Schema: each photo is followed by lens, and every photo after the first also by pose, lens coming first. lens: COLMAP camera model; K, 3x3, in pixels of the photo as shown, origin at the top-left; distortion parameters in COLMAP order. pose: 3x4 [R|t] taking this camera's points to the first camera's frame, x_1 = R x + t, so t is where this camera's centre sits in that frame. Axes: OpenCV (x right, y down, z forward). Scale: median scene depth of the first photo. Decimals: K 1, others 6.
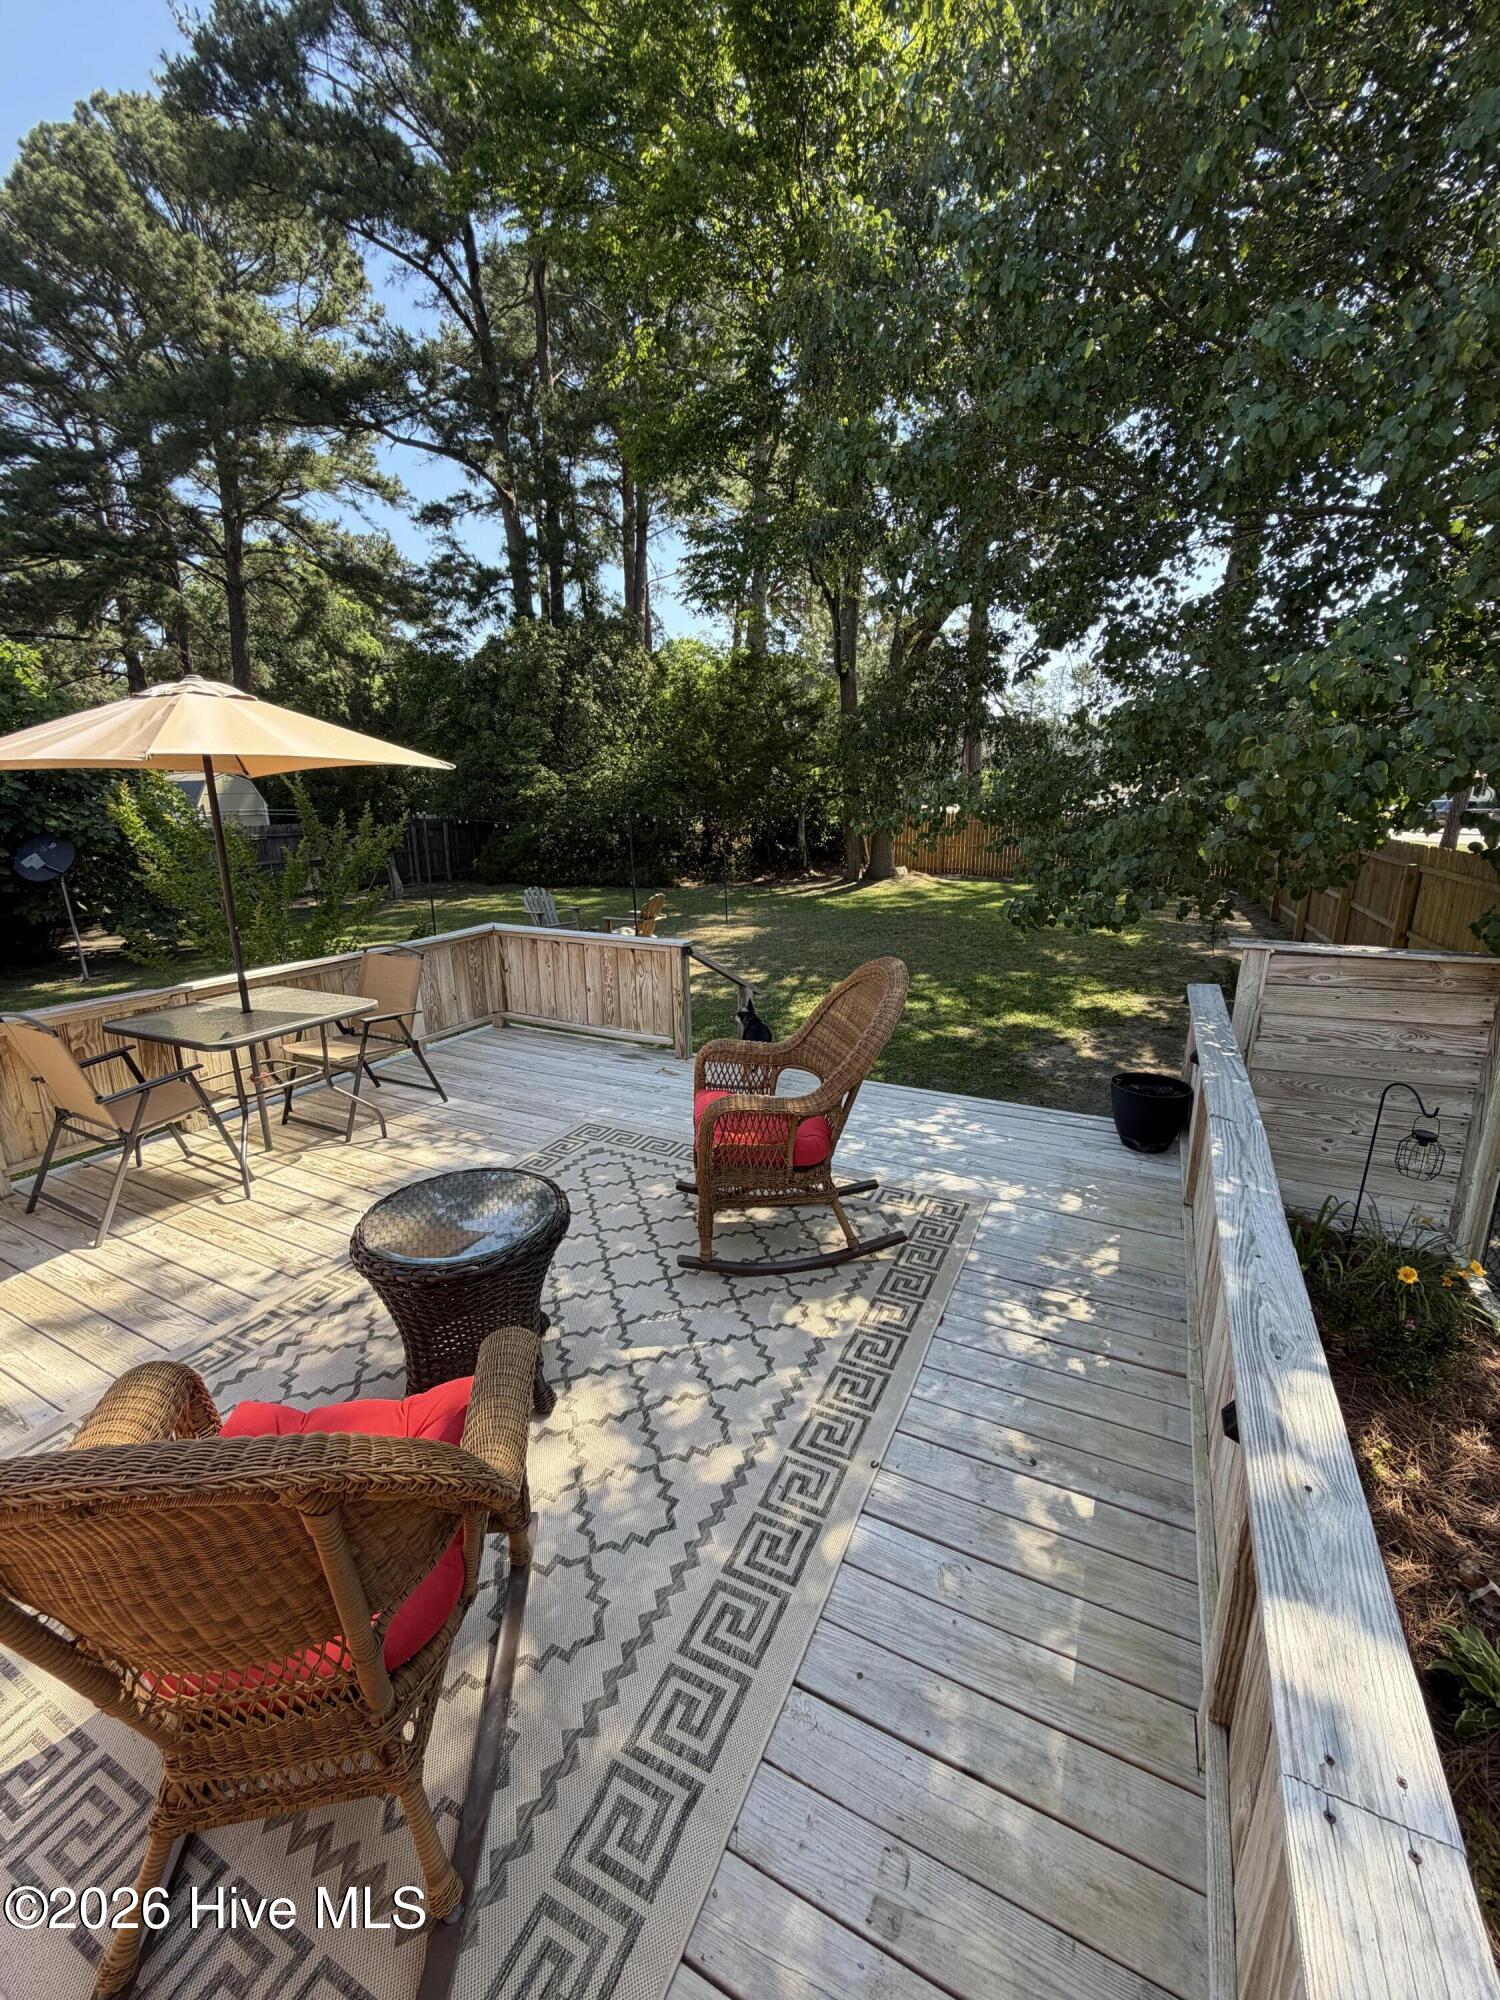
lens RADIAL K [[790.7, 0, 750.0], [0, 790.7, 1000.0], [0, 0, 1]] dist [-0.004974, -0.000836]
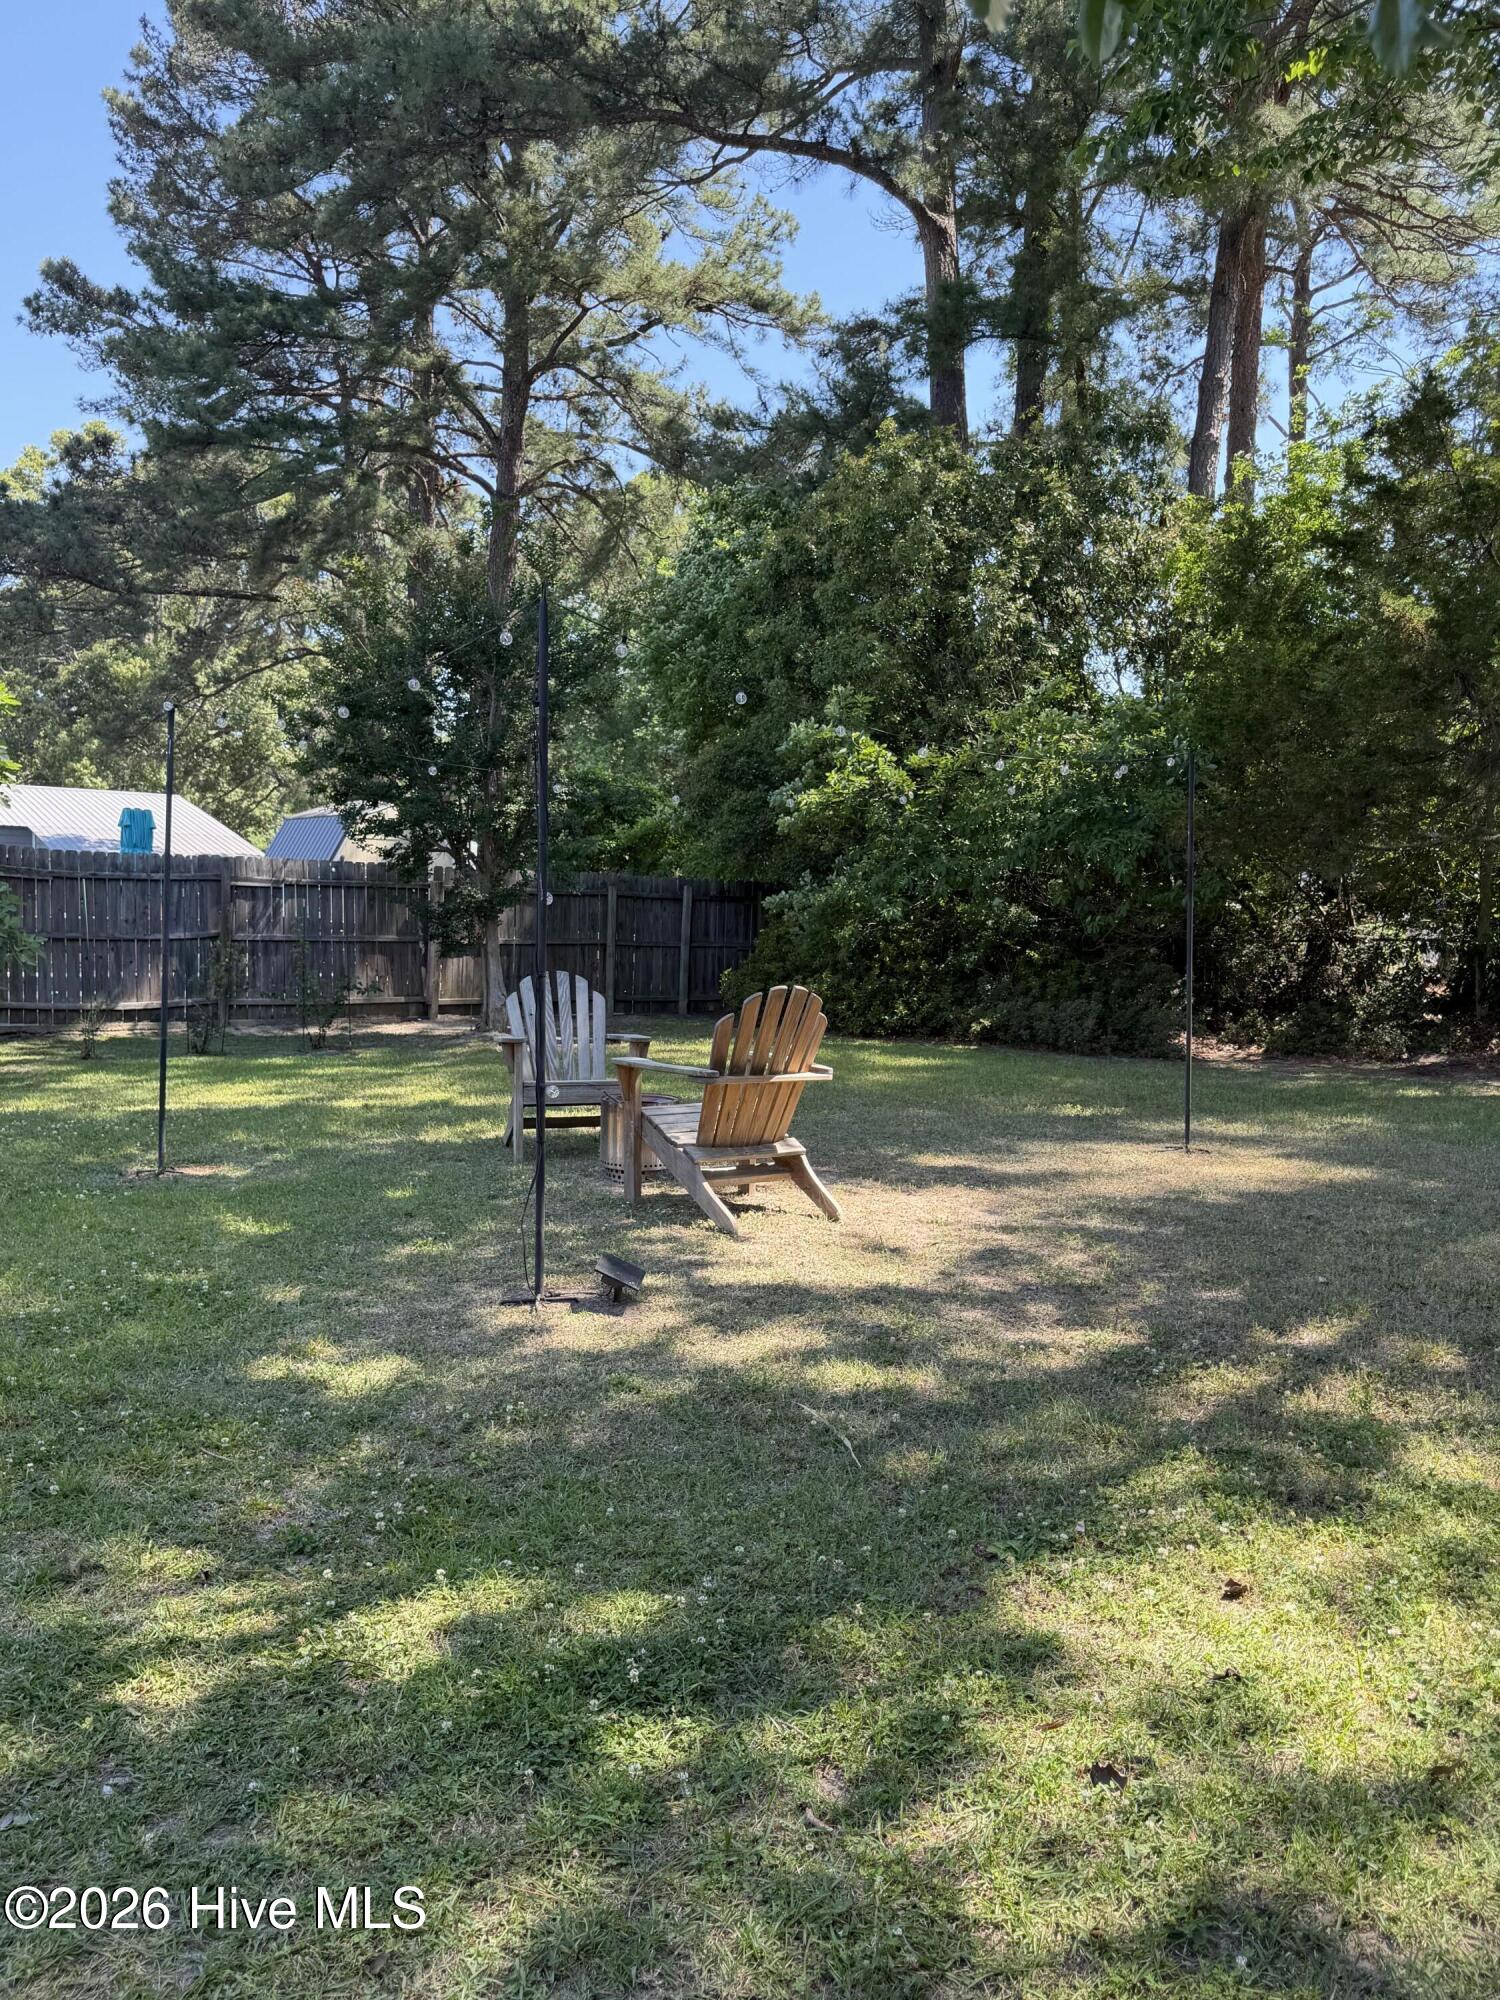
lens RADIAL K [[1544.6, 0, 750.0], [0, 1544.6, 1000.0], [0, 0, 1]] dist [0.067509, 0.000224]
pose [[0.886679, 0.057395, -0.458810, 0.044355], [-0.146853, 0.975847, -0.161730, -0.016270], [0.438446, 0.210781, 0.873691, 0.200257]]
